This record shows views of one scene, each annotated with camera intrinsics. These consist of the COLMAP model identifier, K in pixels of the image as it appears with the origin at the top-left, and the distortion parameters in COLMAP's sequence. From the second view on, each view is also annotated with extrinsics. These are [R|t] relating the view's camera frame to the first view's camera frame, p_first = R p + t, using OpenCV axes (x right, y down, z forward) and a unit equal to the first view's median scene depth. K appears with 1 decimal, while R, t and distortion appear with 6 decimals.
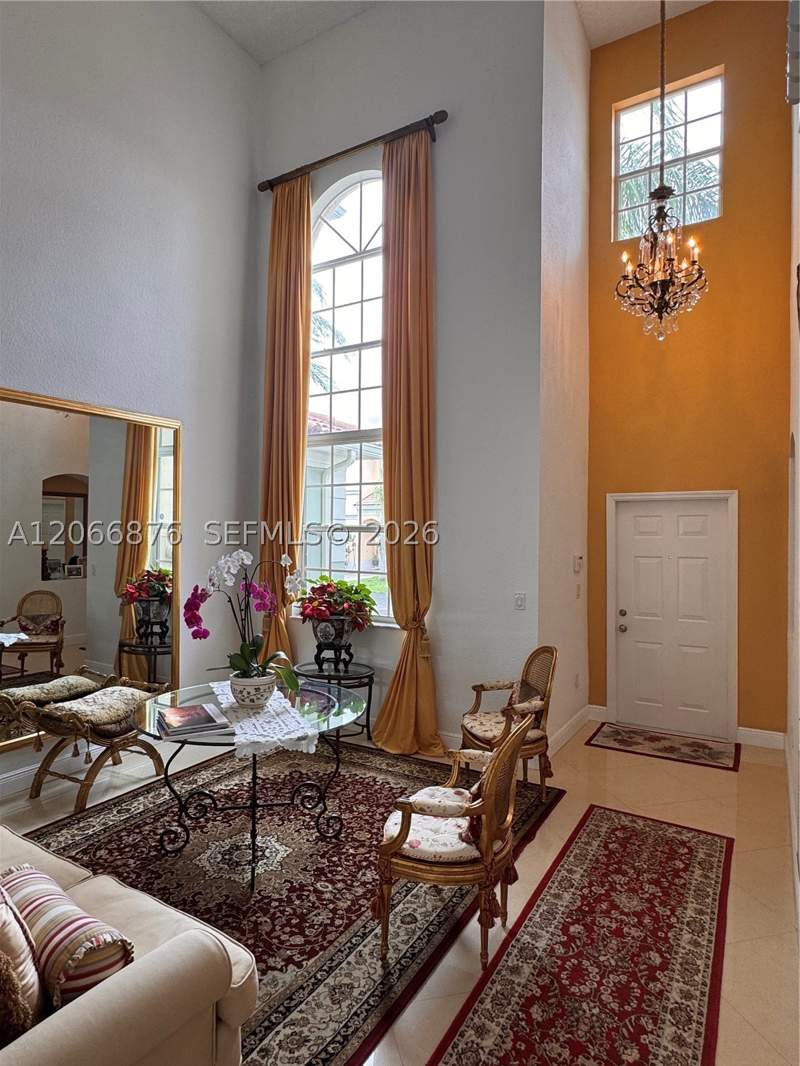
lens RADIAL K [[613.7, 0, 395.6], [0, 613.7, 535.7], [0, 0, 1]] dist [-0.000888, 0.001108]
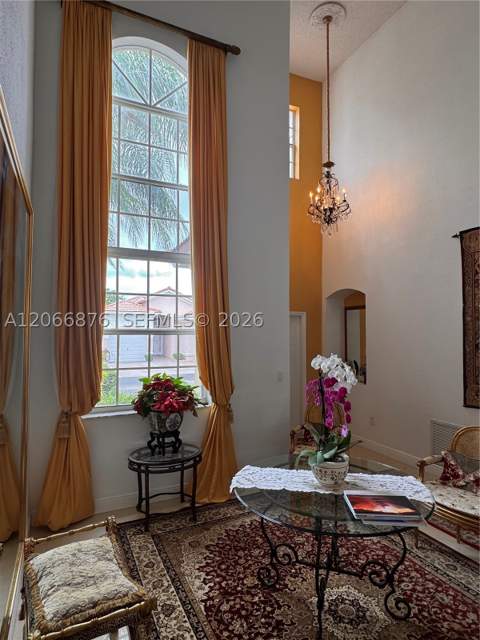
lens RADIAL K [[368.5, 0, 244.7], [0, 368.5, 322.1], [0, 0, 1]] dist [-0.000888, 0.001108]
pose [[0.543881, 0.014405, 0.839039, -0.633676], [0.006080, 0.999759, -0.021106, -0.015770], [-0.839141, 0.016580, 0.543662, 0.507065]]
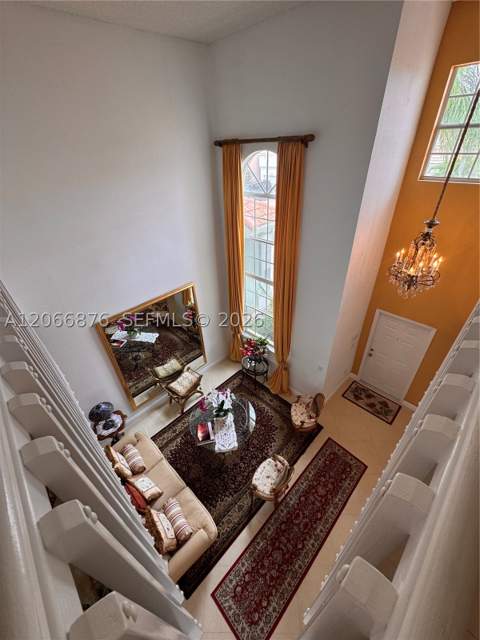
lens RADIAL K [[258.0, 0, 239.3], [0, 258.0, 317.9], [0, 0, 1]] dist [-0.000679, -0.000013]
pose [[0.967118, 0.096839, -0.235169, 0.097233], [0.054834, 0.823530, 0.564617, -0.676354], [0.248345, -0.558947, 0.791141, 0.134548]]
